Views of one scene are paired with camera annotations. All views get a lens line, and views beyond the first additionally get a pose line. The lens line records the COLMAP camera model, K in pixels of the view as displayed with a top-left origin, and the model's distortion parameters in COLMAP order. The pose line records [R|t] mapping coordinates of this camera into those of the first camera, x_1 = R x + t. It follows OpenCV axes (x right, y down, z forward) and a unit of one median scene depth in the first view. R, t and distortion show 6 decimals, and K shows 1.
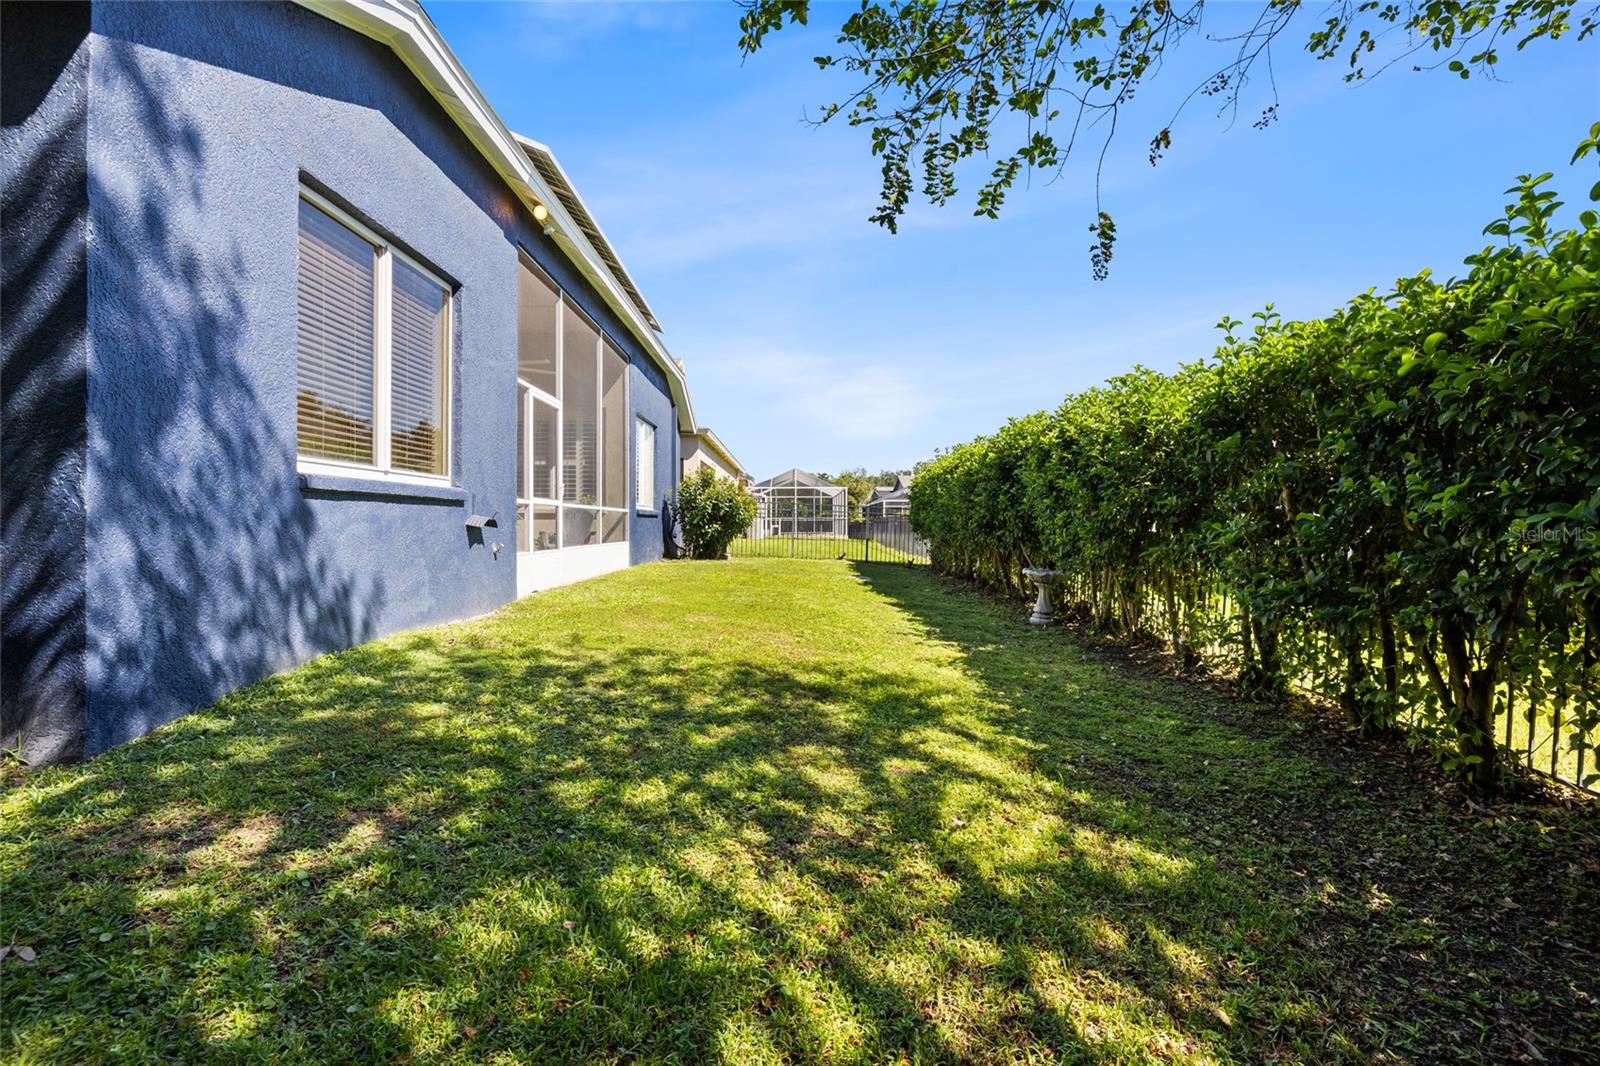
lens RADIAL K [[718.7, 0, 796.4], [0, 718.7, 528.7], [0, 0, 1]] dist [-0.008053, 0.001277]
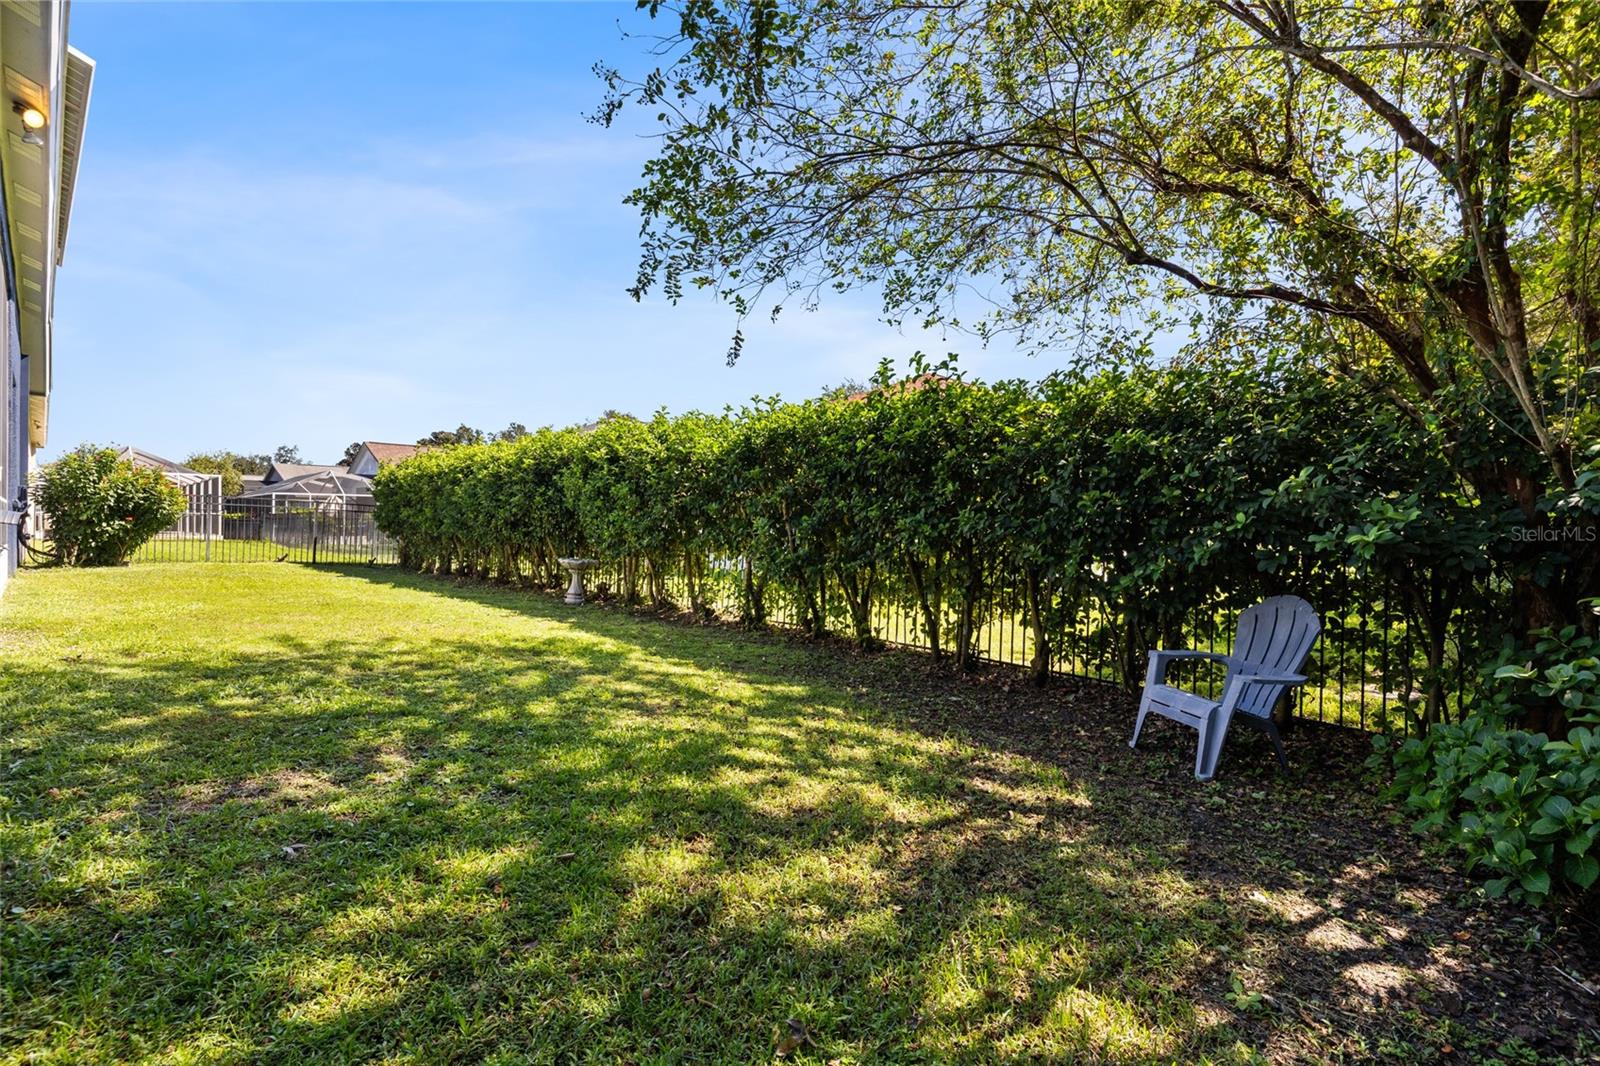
lens RADIAL K [[718.7, 0, 803.9], [0, 718.7, 529.8], [0, 0, 1]] dist [-0.008053, 0.001277]
pose [[0.684847, -0.007454, 0.728649, -0.410662], [0.002807, 0.999967, 0.007591, 0.000013], [-0.728681, -0.003154, 0.684846, -0.171302]]
